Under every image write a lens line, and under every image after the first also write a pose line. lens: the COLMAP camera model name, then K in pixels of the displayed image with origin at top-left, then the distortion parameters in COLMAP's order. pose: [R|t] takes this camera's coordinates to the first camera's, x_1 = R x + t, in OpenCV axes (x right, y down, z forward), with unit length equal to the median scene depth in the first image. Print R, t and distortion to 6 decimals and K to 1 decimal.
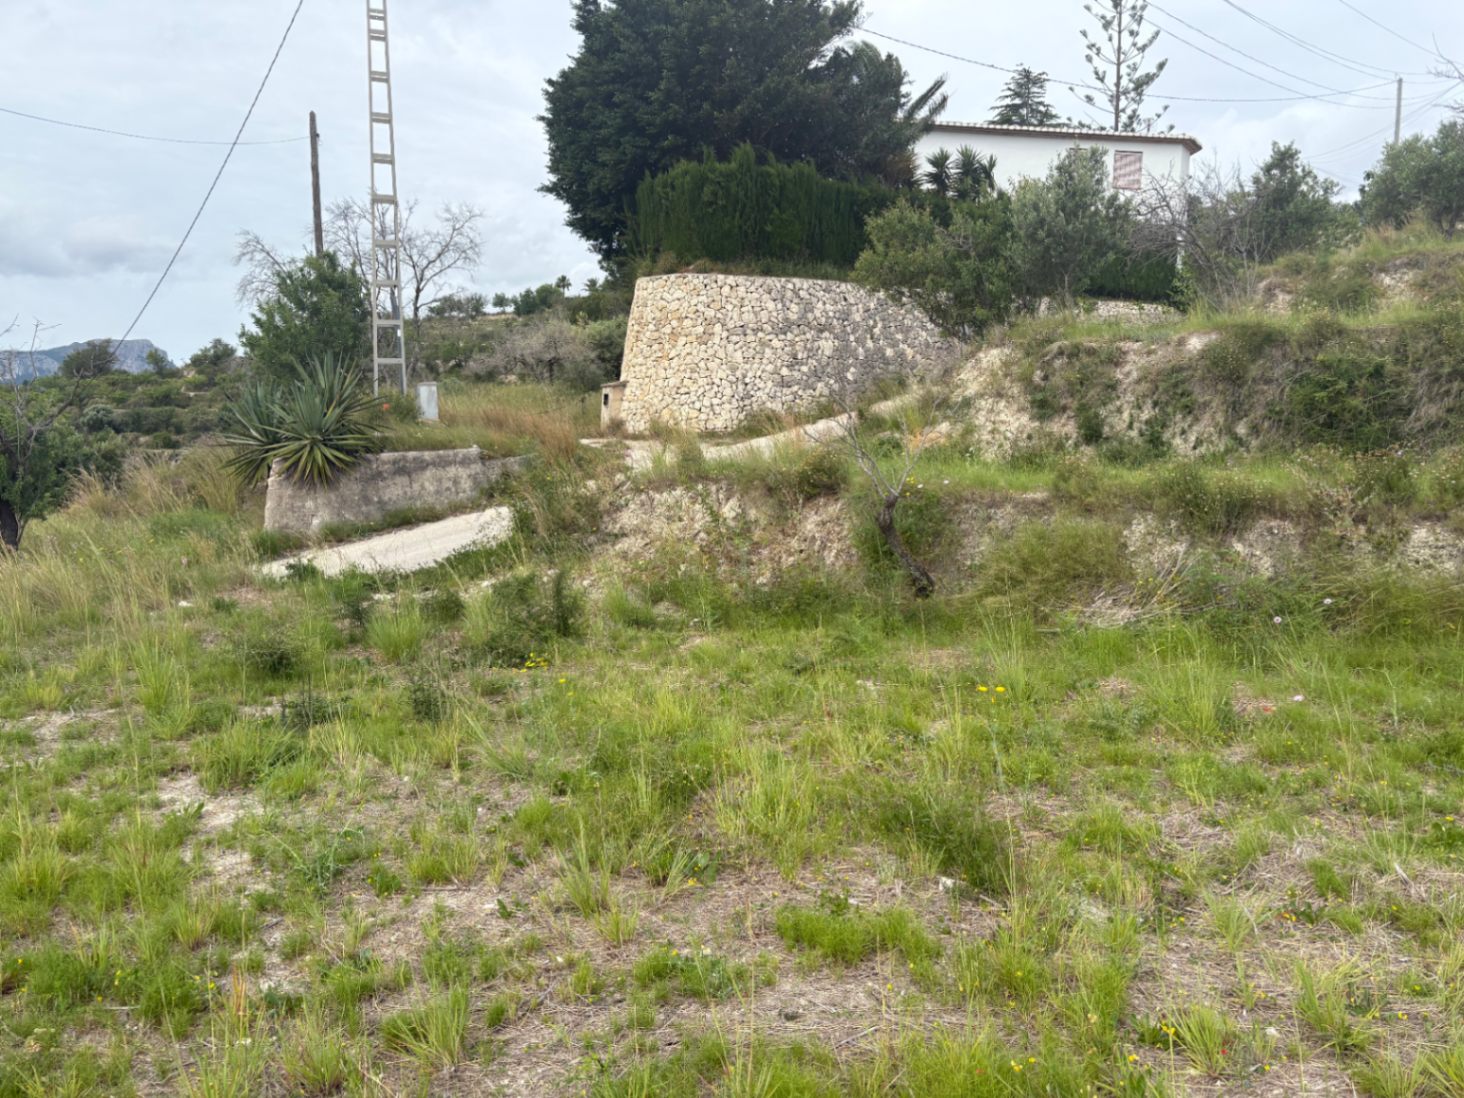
lens RADIAL K [[1086.9, 0, 750.7], [0, 1086.9, 555.9], [0, 0, 1]] dist [0.045349, -0.046964]
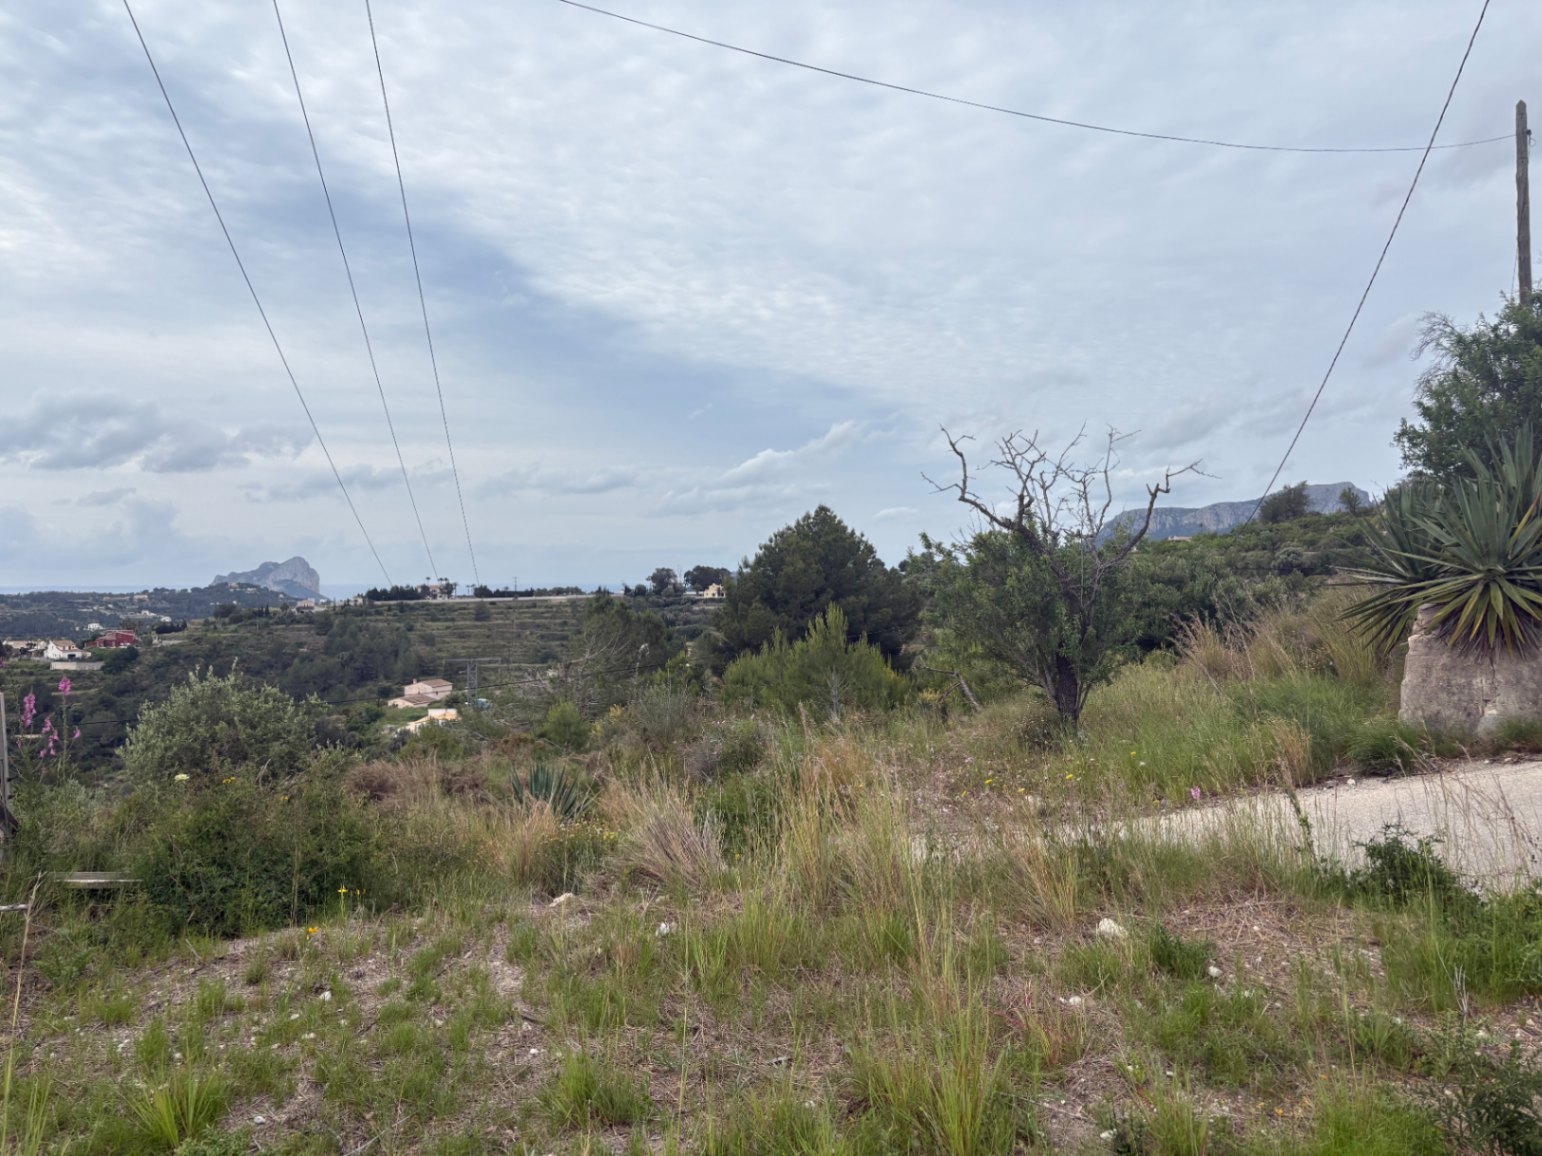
lens RADIAL K [[1144.8, 0, 785.8], [0, 1144.8, 580.7], [0, 0, 1]] dist [0.045349, -0.046964]
pose [[0.579465, -0.015254, -0.814854, -0.083527], [-0.071898, 0.994970, -0.069754, -0.023365], [0.811820, 0.099006, 0.575454, 0.247776]]
